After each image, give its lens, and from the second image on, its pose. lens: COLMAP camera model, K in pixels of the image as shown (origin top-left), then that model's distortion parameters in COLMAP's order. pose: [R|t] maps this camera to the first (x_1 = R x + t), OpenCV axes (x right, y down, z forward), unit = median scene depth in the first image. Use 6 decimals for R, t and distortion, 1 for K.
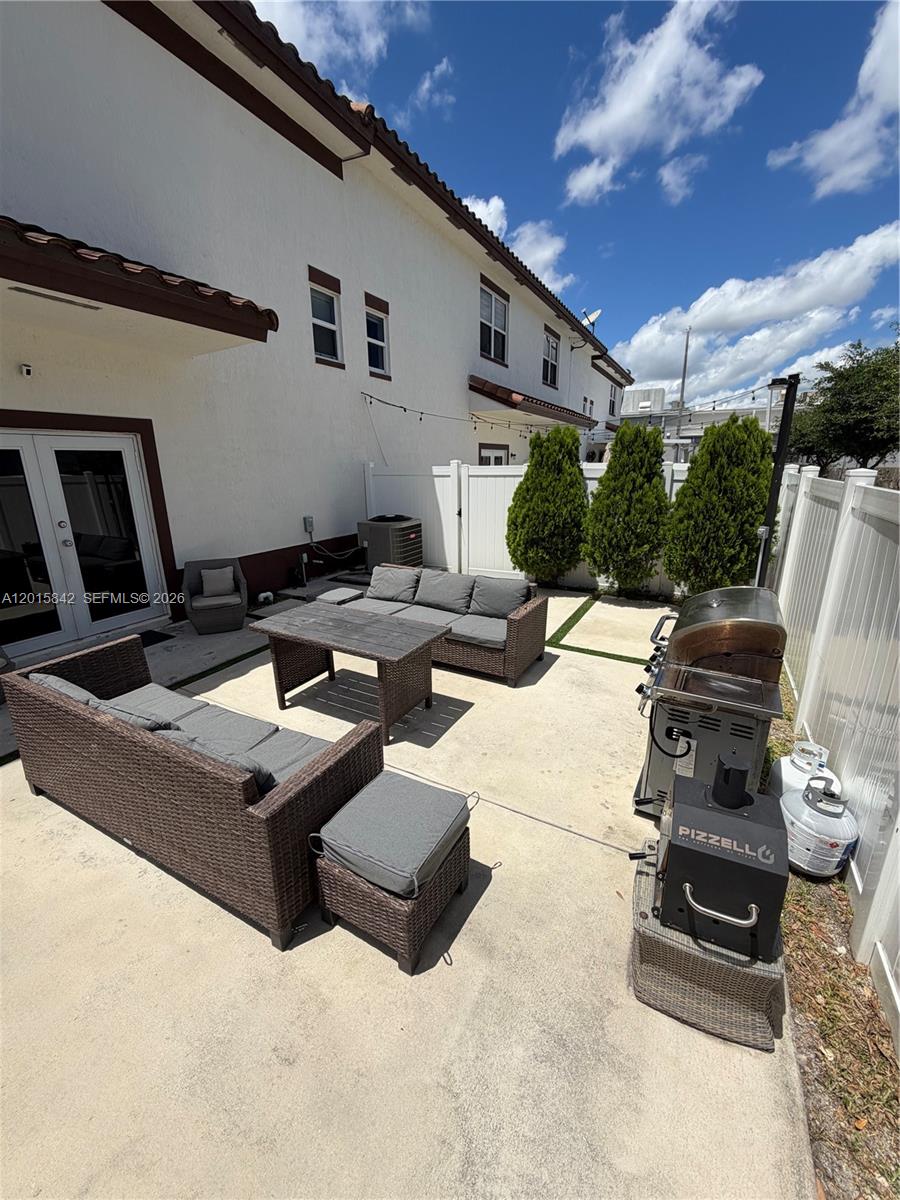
lens RADIAL K [[481.4, 0, 447.1], [0, 481.4, 596.2], [0, 0, 1]] dist [-0.001000, 0.000605]
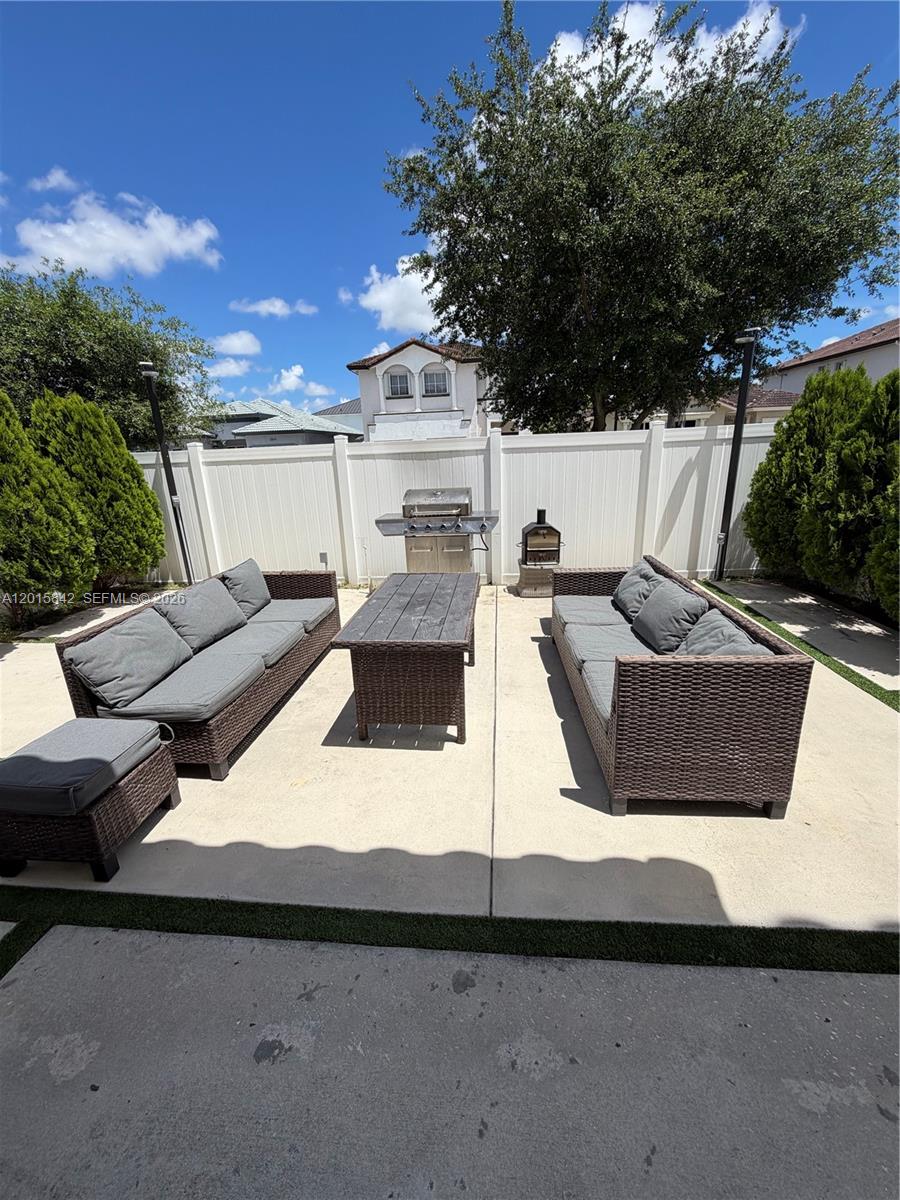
lens RADIAL K [[476.7, 0, 450.0], [0, 476.7, 600.0], [0, 0, 1]] dist [-0.002495, 0.000040]
pose [[-0.398357, -0.259943, 0.879626, -0.756654], [0.295034, 0.871723, 0.391220, -0.195600], [-0.868485, 0.415365, -0.270565, 0.936254]]
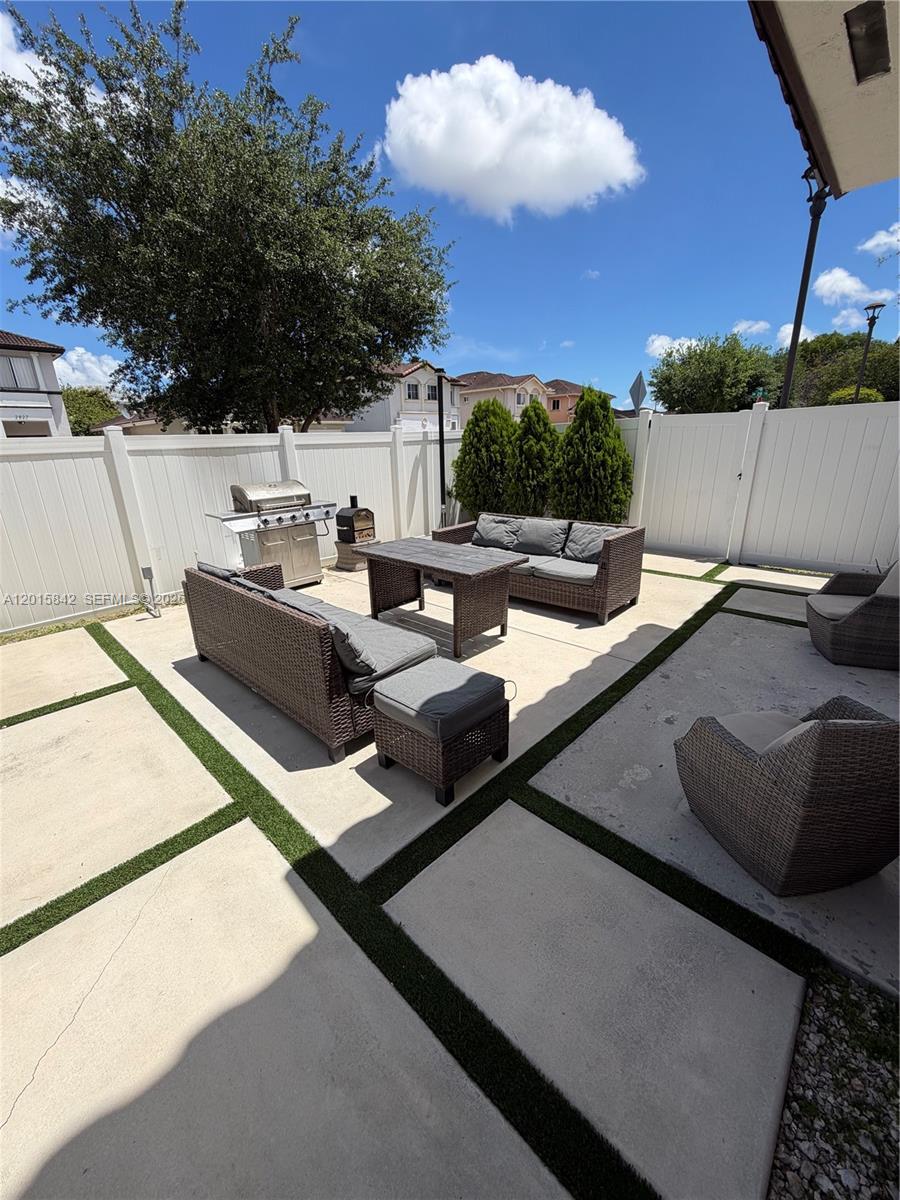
lens RADIAL K [[475.0, 0, 448.5], [0, 475.0, 594.1], [0, 0, 1]] dist [0.001113, -0.000001]
pose [[-0.965882, -0.052412, 0.253624, -0.401041], [0.100645, 0.826370, 0.554061, -0.367695], [-0.238627, 0.560683, -0.792901, 1.523771]]
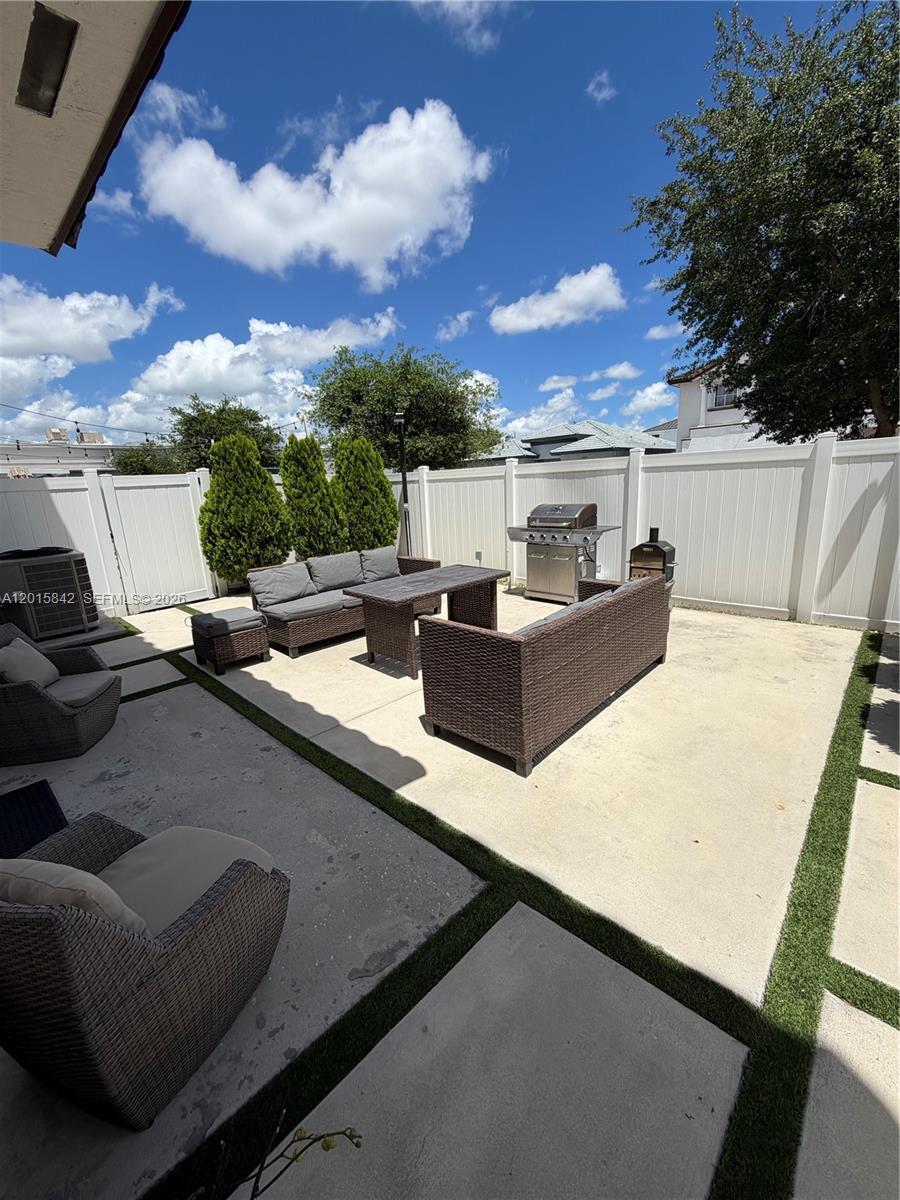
lens RADIAL K [[481.4, 0, 447.1], [0, 481.4, 596.2], [0, 0, 1]] dist [-0.001000, 0.000605]
pose [[0.260715, -0.234756, 0.936439, -1.029710], [0.314673, 0.937676, 0.147457, -0.045982], [-0.912693, 0.256228, 0.318337, 0.474777]]
